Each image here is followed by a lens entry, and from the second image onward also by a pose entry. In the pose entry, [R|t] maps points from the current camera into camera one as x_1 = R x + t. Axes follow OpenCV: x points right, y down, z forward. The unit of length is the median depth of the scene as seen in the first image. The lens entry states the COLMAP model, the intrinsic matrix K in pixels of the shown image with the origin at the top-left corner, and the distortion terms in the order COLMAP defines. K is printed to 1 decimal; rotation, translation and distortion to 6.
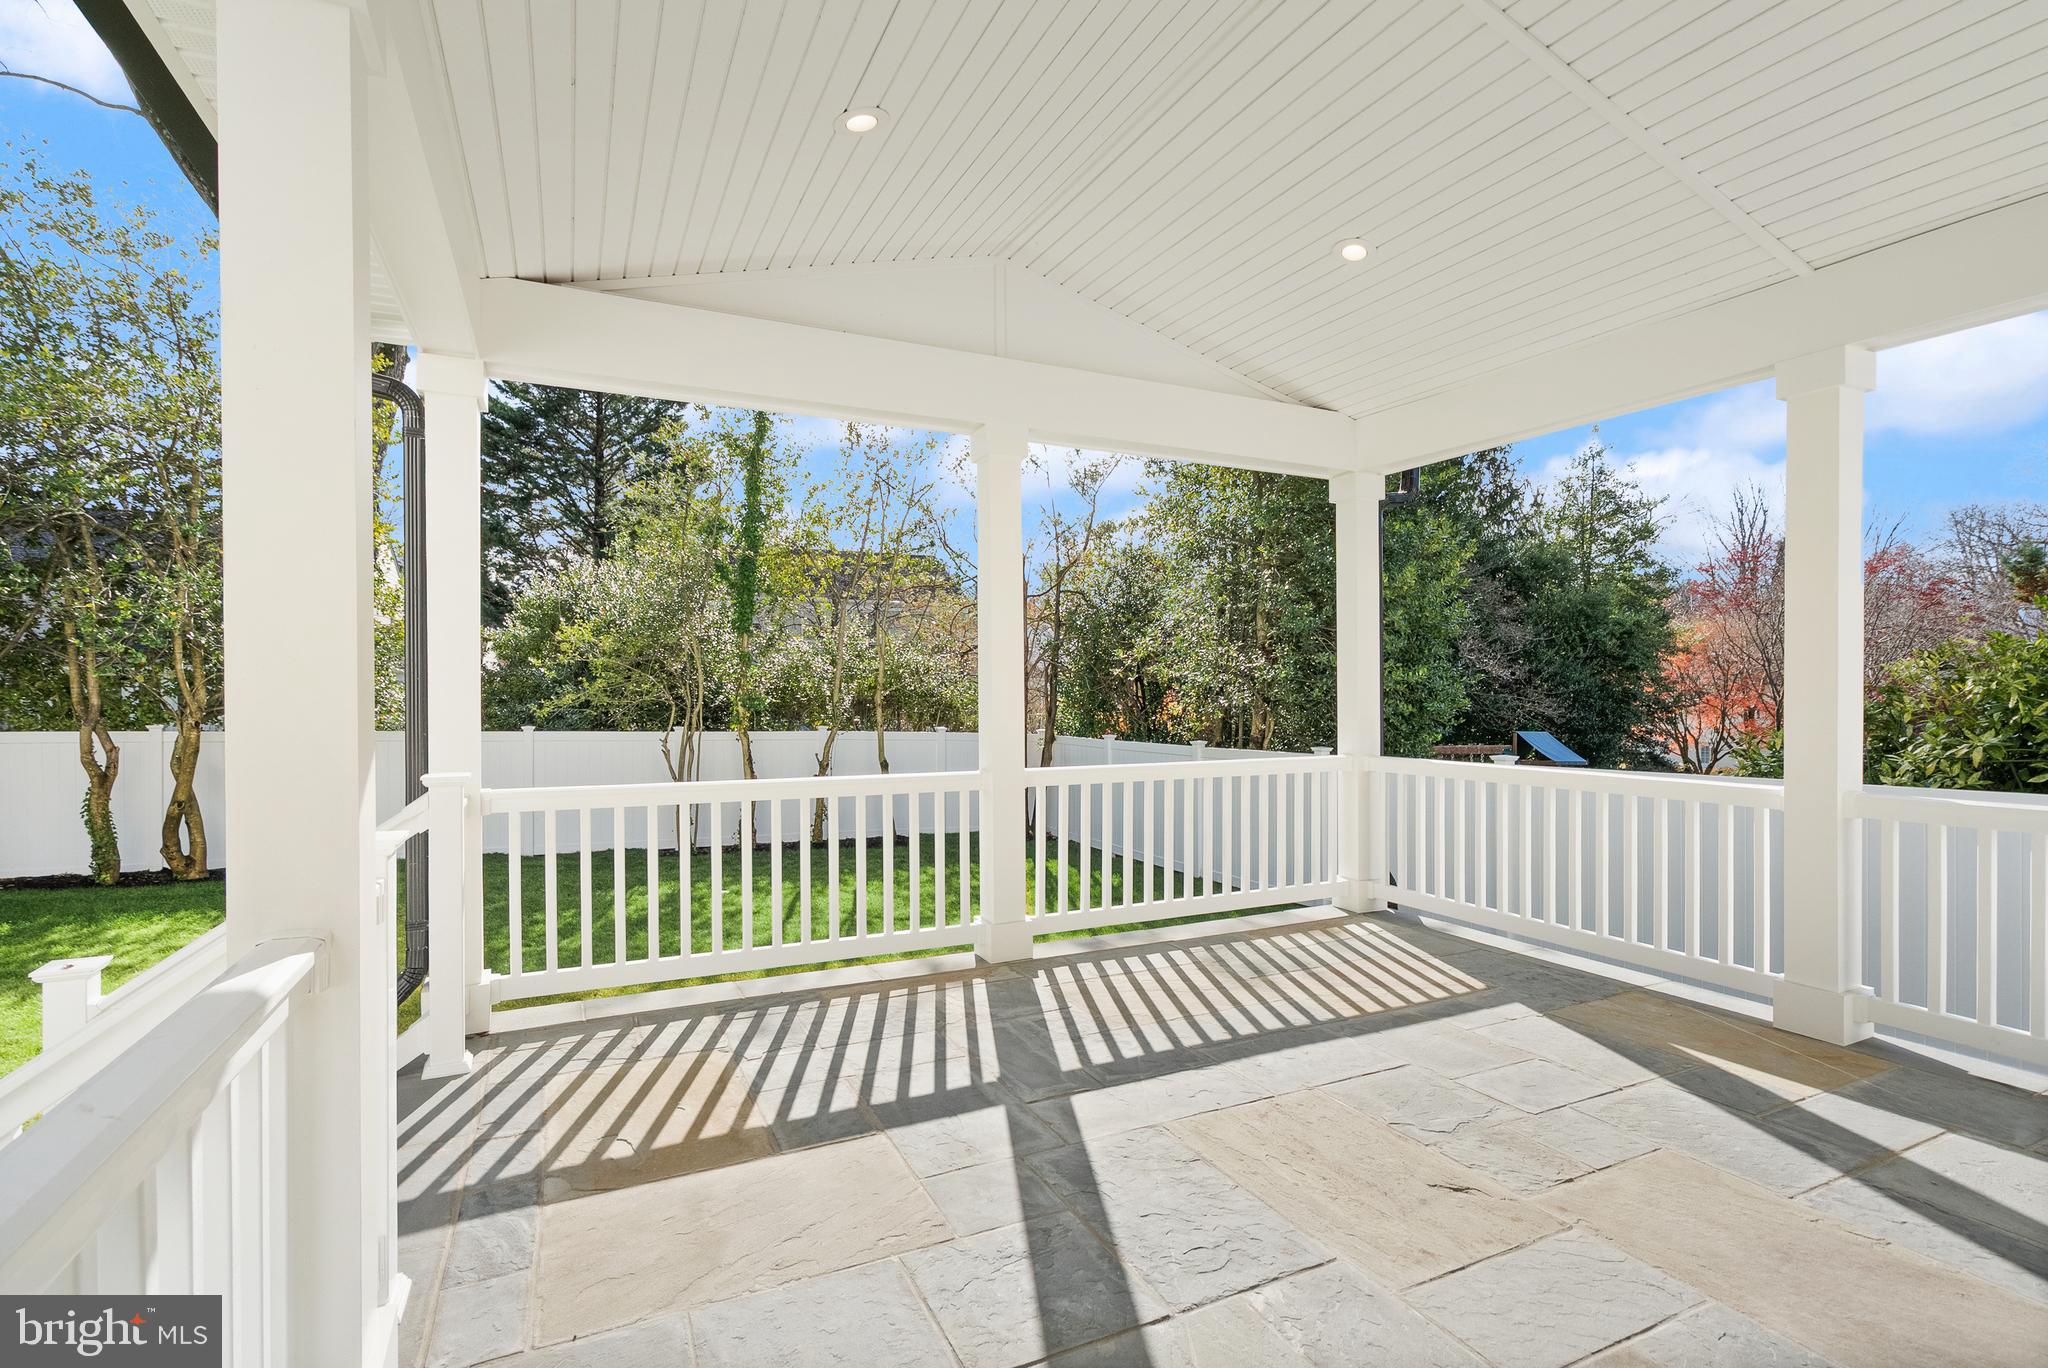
lens RADIAL K [[960.8, 0, 1020.5], [0, 960.8, 691.9], [0, 0, 1]] dist [0.002046, 0.000807]
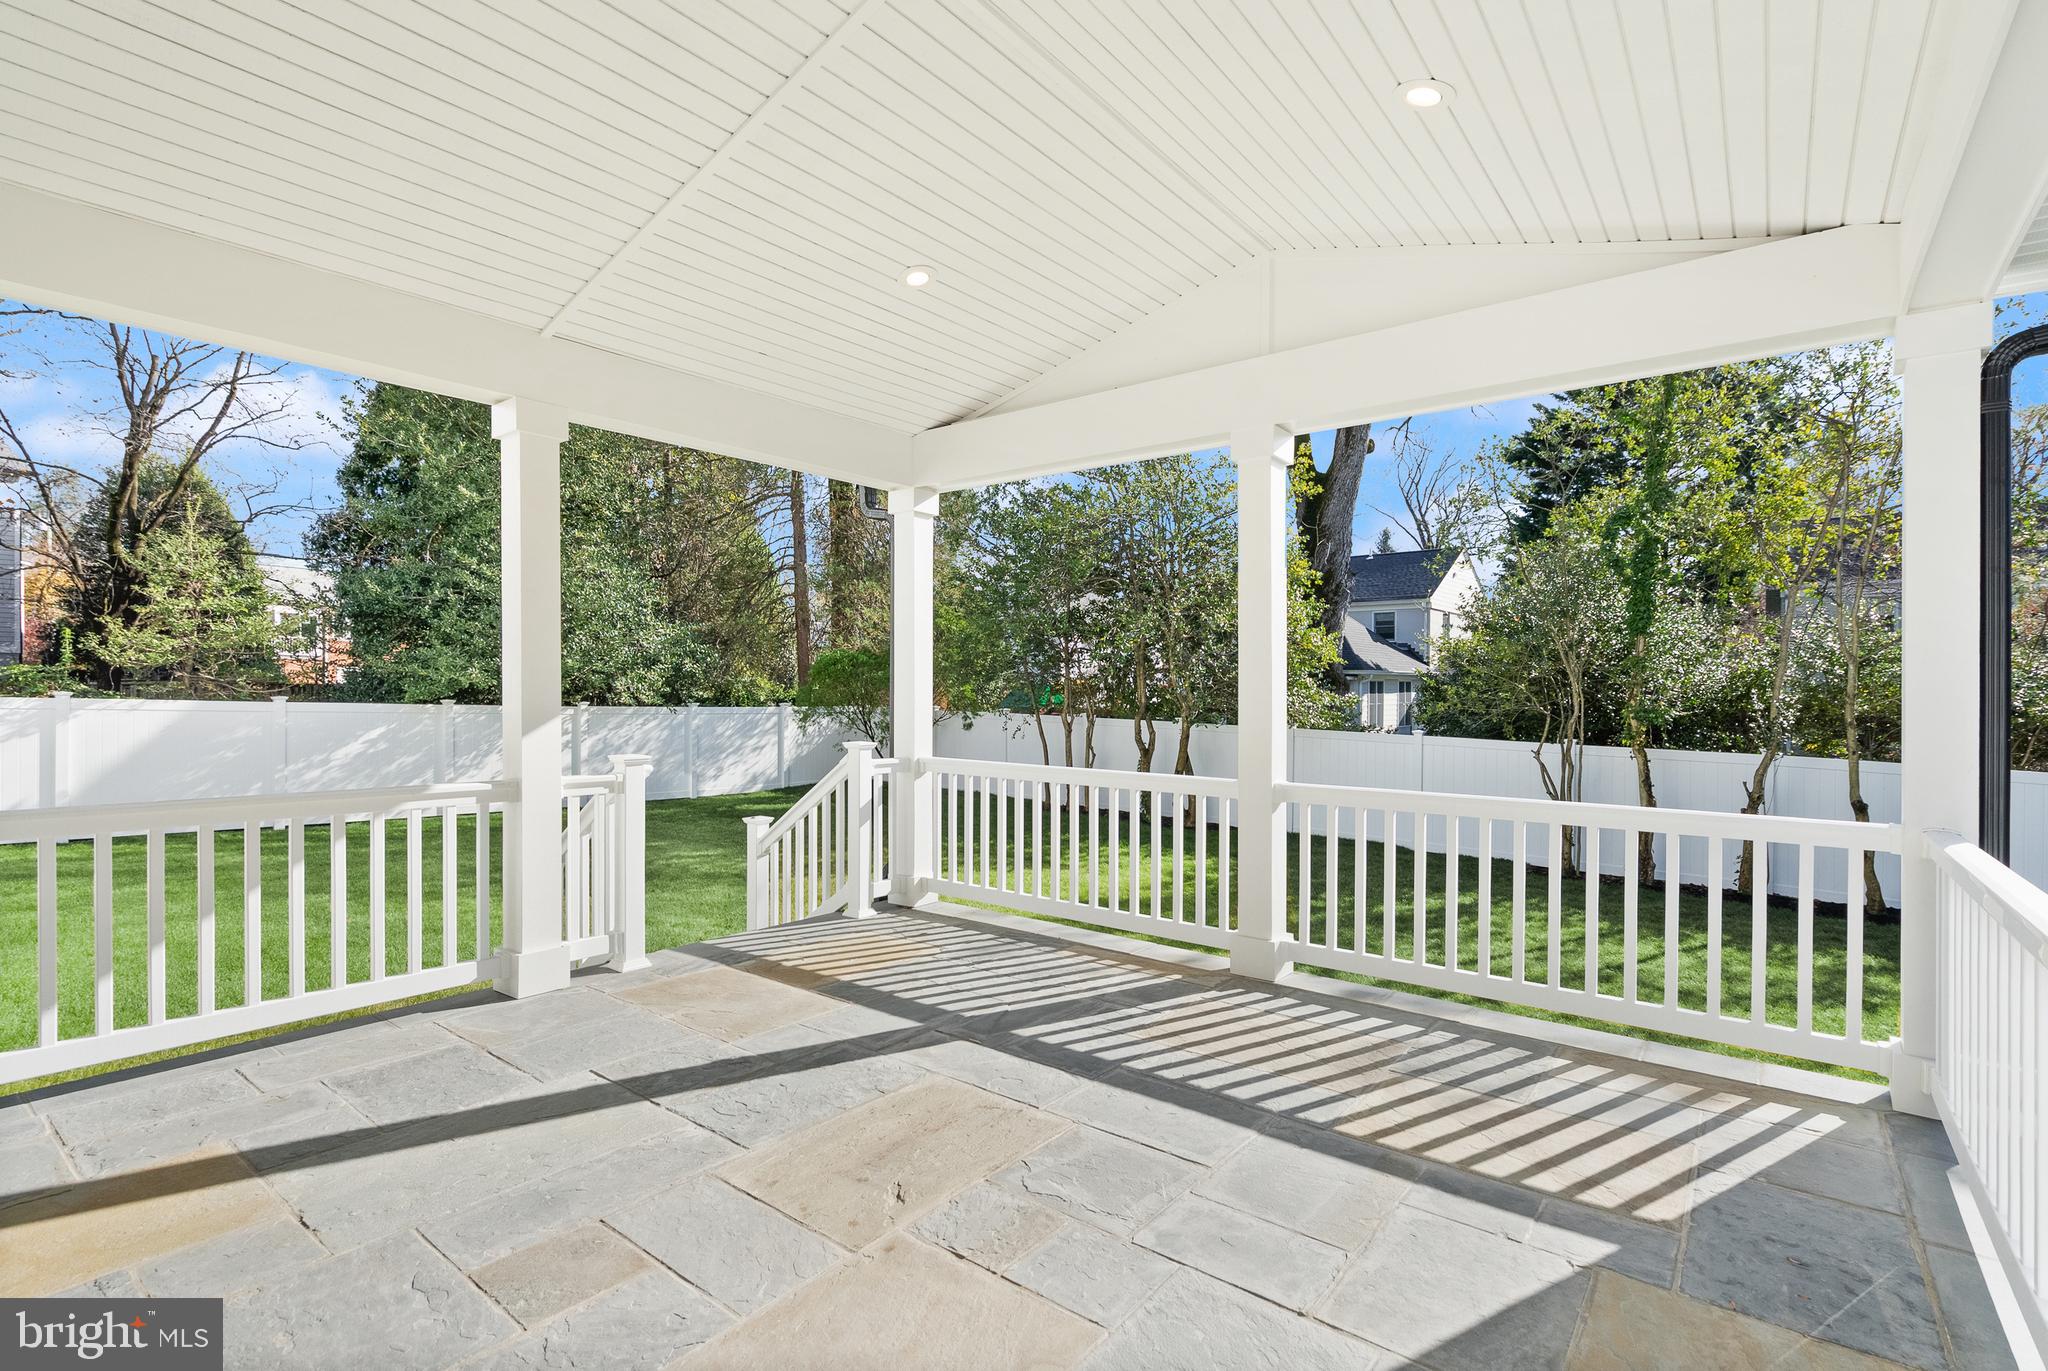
lens RADIAL K [[960.8, 0, 1016.5], [0, 960.8, 680.2], [0, 0, 1]] dist [0.002046, 0.000807]
pose [[0.439299, -0.002883, -0.898336, 0.362520], [-0.016298, 0.999805, -0.011179, -0.001974], [0.898193, 0.019553, 0.439166, 0.171334]]
